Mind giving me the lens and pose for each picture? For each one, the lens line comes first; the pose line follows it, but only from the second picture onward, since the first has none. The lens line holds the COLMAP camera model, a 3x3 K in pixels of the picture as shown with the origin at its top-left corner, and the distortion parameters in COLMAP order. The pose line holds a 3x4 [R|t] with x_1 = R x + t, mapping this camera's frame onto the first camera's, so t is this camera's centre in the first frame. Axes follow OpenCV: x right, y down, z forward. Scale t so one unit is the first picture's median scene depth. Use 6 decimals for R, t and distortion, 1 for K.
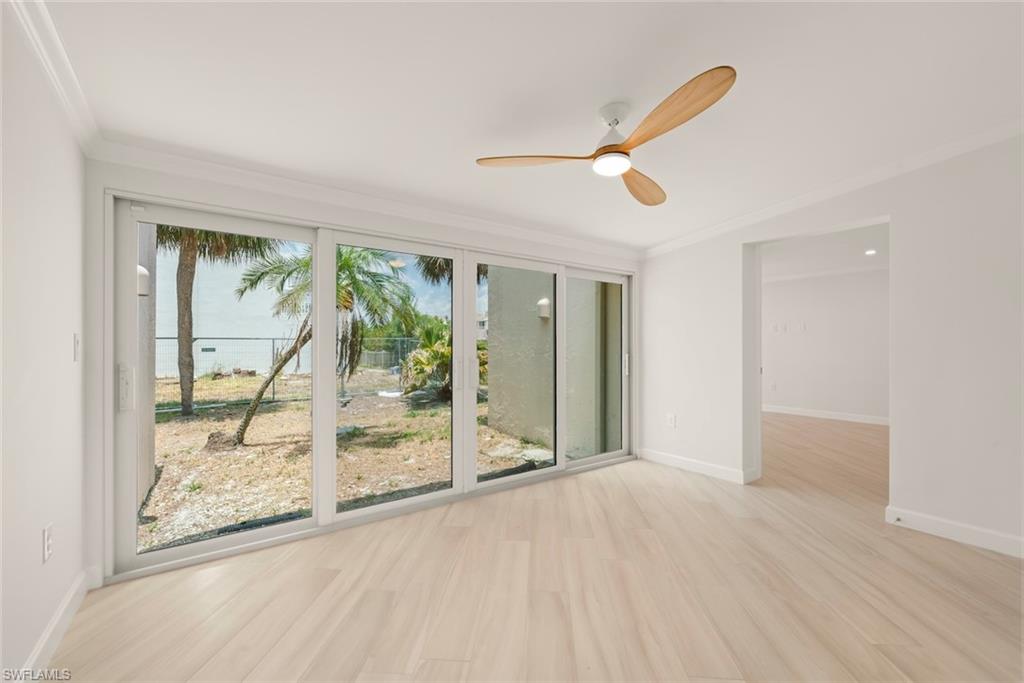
lens RADIAL K [[412.0, 0, 504.4], [0, 412.0, 342.7], [0, 0, 1]] dist [-0.024721, -0.000161]
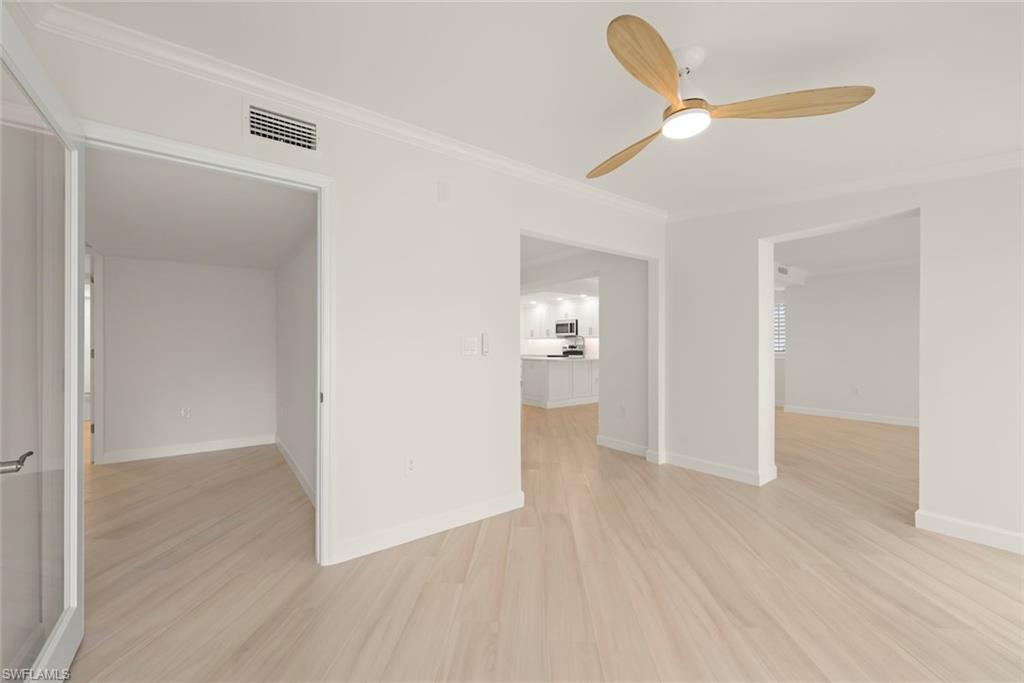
lens RADIAL K [[401.3, 0, 511.4], [0, 401.3, 343.3], [0, 0, 1]] dist [0.001761, 0.000244]
pose [[-0.999647, 0.005298, -0.026015, 0.686119], [0.005536, 0.999944, -0.009073, 0.011600], [0.025966, -0.009214, -0.999620, 1.945567]]
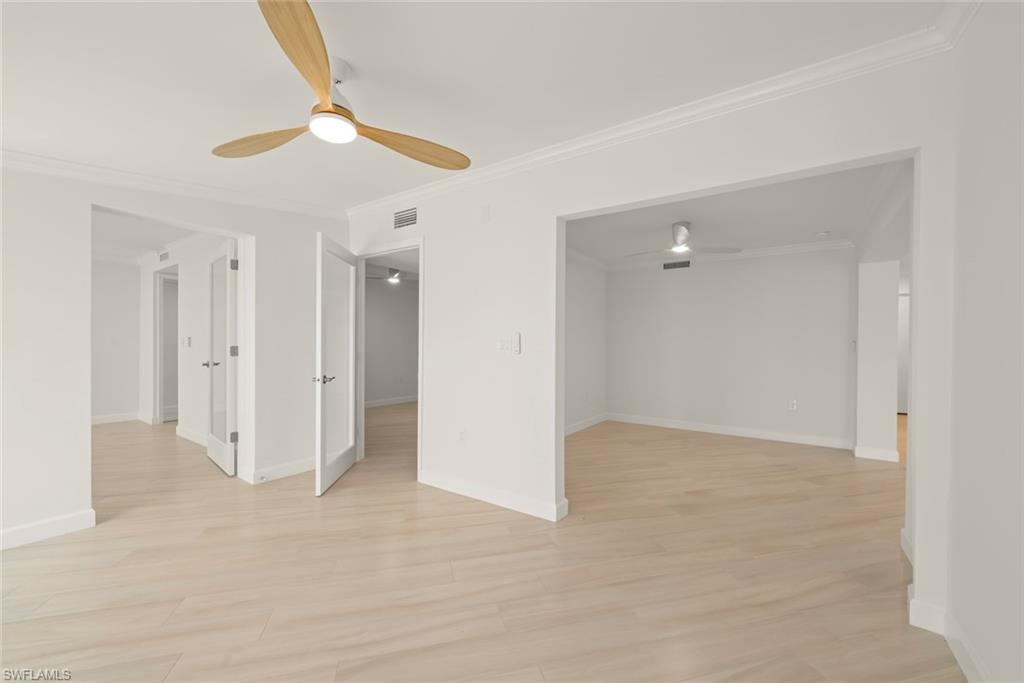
lens RADIAL K [[401.3, 0, 511.4], [0, 401.3, 343.3], [0, 0, 1]] dist [0.001761, 0.000244]
pose [[-0.359123, 0.002708, 0.933286, -0.701093], [-0.015132, 0.999847, -0.008724, 0.014970], [-0.933168, -0.017256, -0.359027, 1.028135]]
